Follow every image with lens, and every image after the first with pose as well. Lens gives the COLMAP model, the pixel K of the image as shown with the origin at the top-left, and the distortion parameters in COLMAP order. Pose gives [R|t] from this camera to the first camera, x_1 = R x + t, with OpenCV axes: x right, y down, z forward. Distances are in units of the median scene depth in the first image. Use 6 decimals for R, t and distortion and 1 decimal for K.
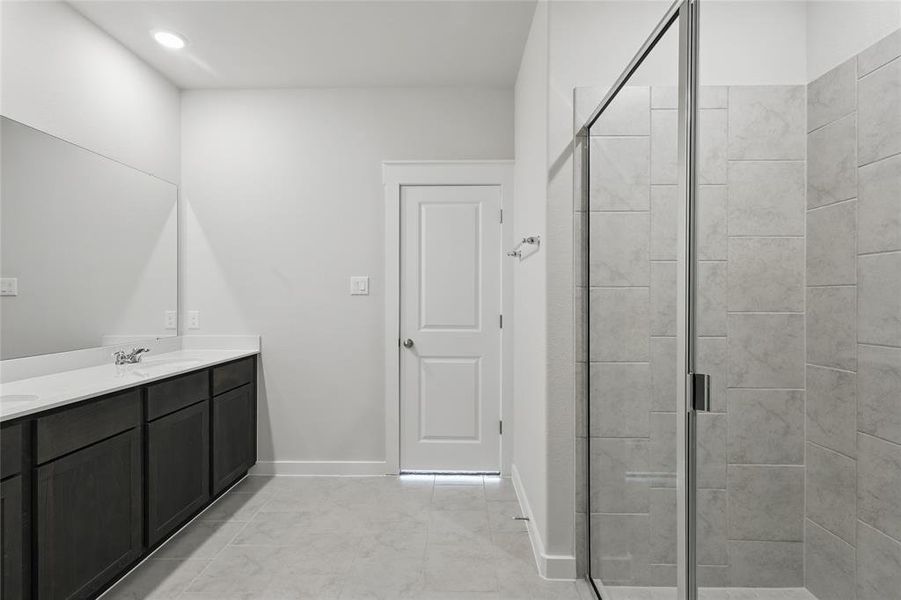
lens RADIAL K [[393.3, 0, 452.5], [0, 393.3, 297.3], [0, 0, 1]] dist [0.002245, 0.000048]
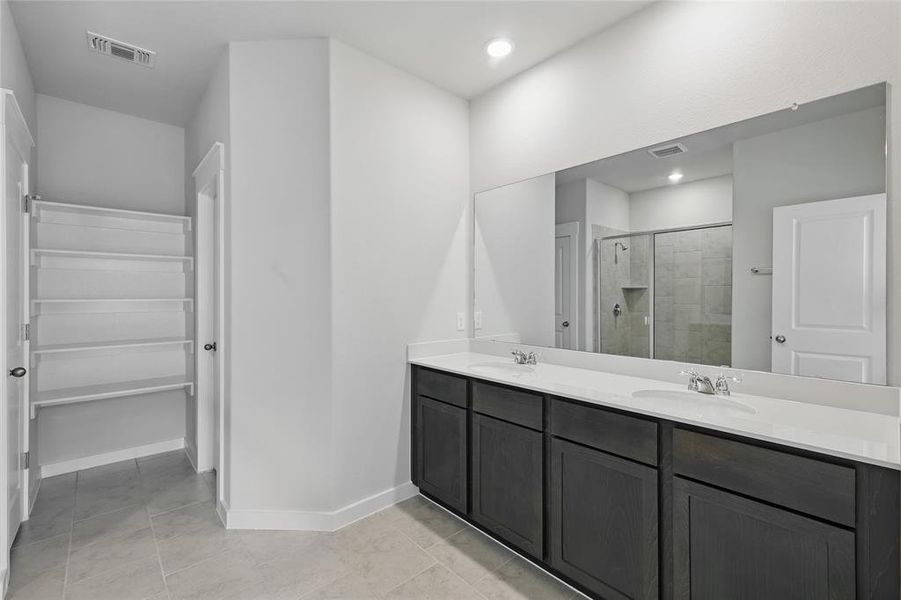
lens RADIAL K [[411.3, 0, 462.5], [0, 411.3, 298.7], [0, 0, 1]] dist [-0.000916, -0.000218]
pose [[-0.689188, 0.003014, -0.724576, 0.107481], [0.001689, 0.999995, 0.002553, -0.014664], [0.724580, 0.000535, -0.689190, 1.670571]]
